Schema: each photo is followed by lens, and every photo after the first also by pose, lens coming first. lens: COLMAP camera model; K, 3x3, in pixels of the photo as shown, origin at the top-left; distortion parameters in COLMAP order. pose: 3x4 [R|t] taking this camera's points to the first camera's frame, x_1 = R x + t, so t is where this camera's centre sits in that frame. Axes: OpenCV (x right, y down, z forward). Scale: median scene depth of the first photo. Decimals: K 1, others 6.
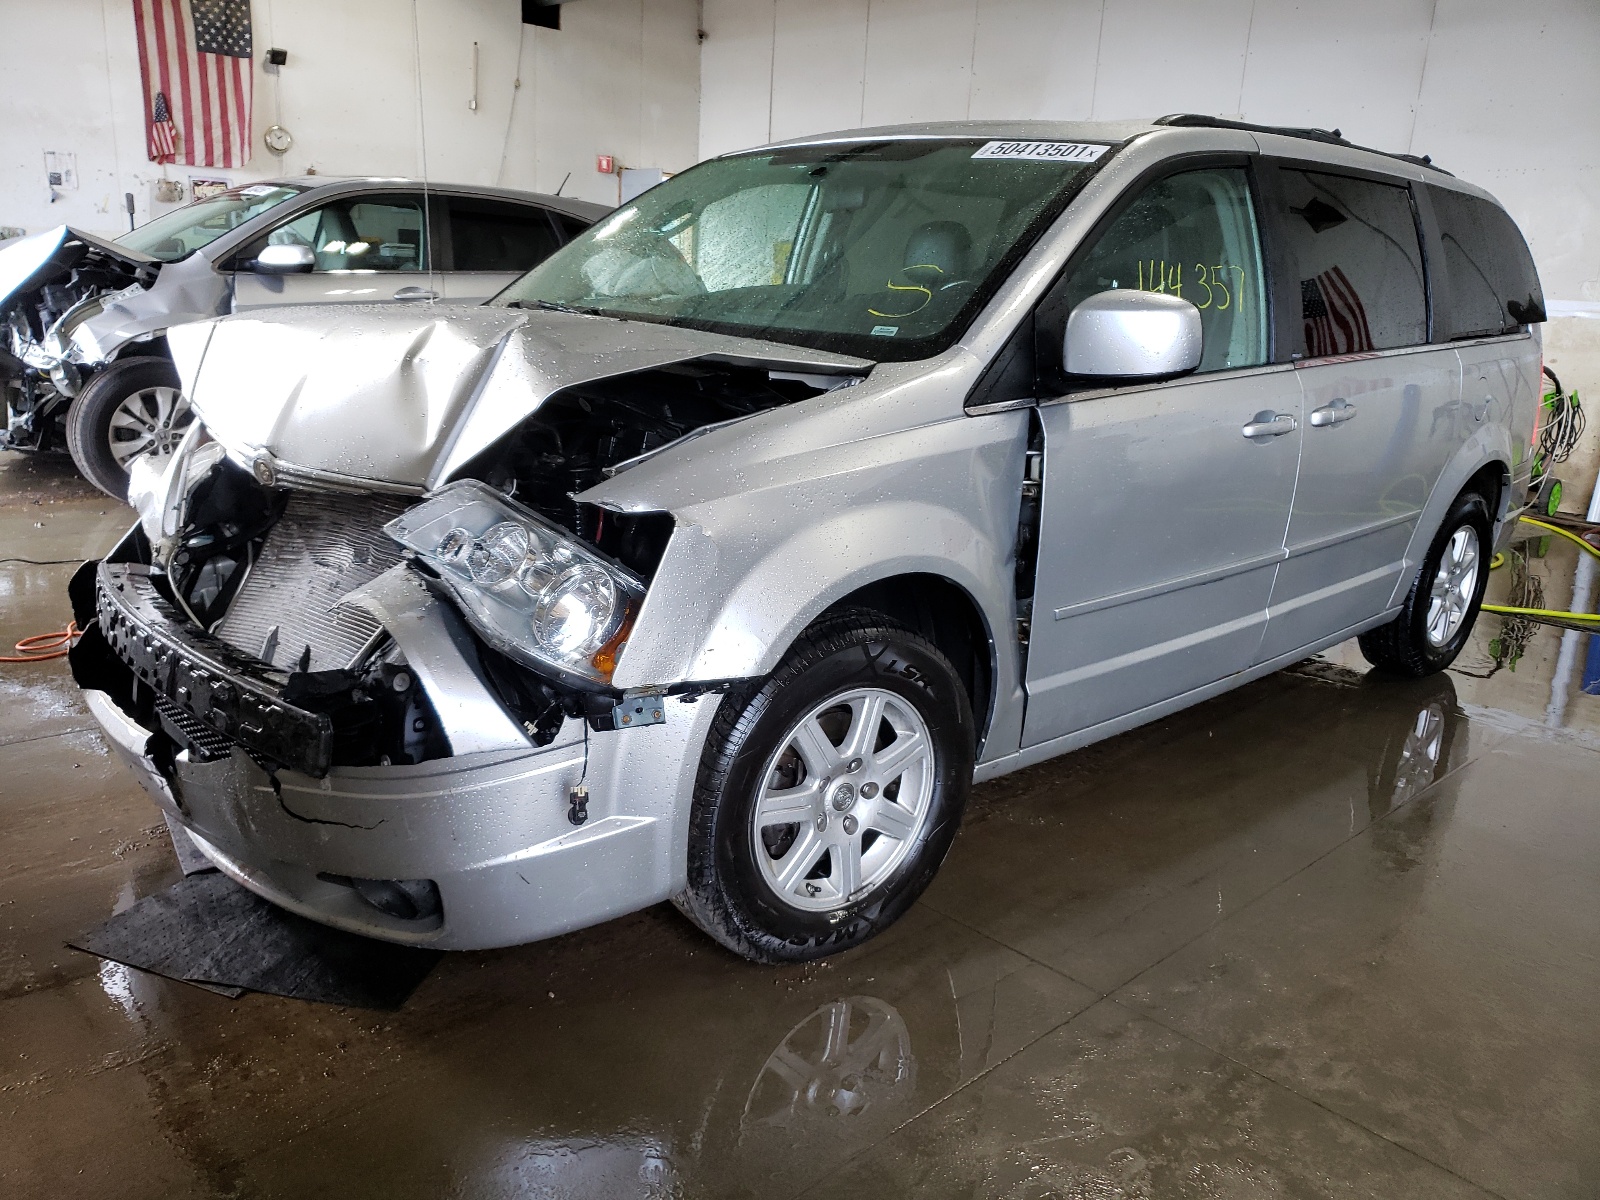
lens RADIAL K [[1247.0, 0, 800.0], [0, 1247.0, 600.0], [0, 0, 1]] dist [0.042178, -0.042194]
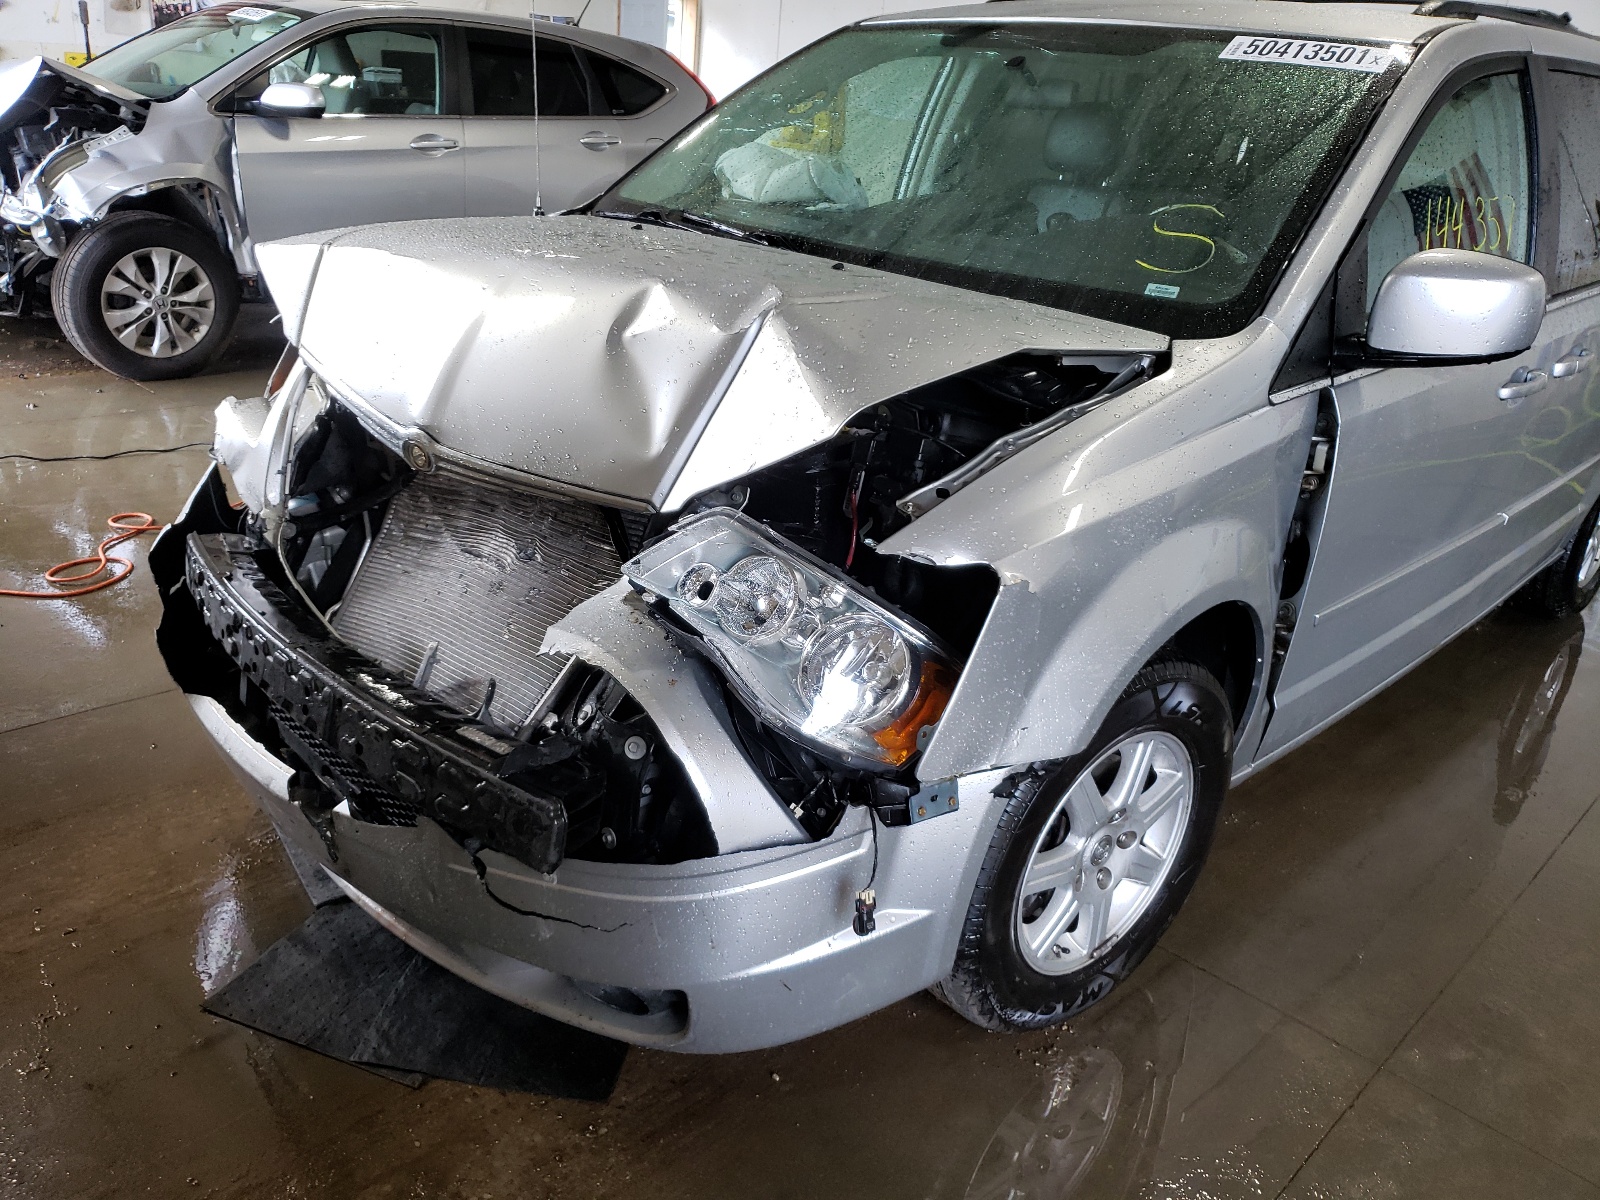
lens RADIAL K [[1247.0, 0, 800.0], [0, 1247.0, 600.0], [0, 0, 1]] dist [0.042178, -0.042194]
pose [[0.999082, 0.016811, 0.039412, -0.200709], [-0.021857, 0.991100, 0.131313, -0.116808], [-0.036854, -0.132054, 0.990557, 0.162923]]
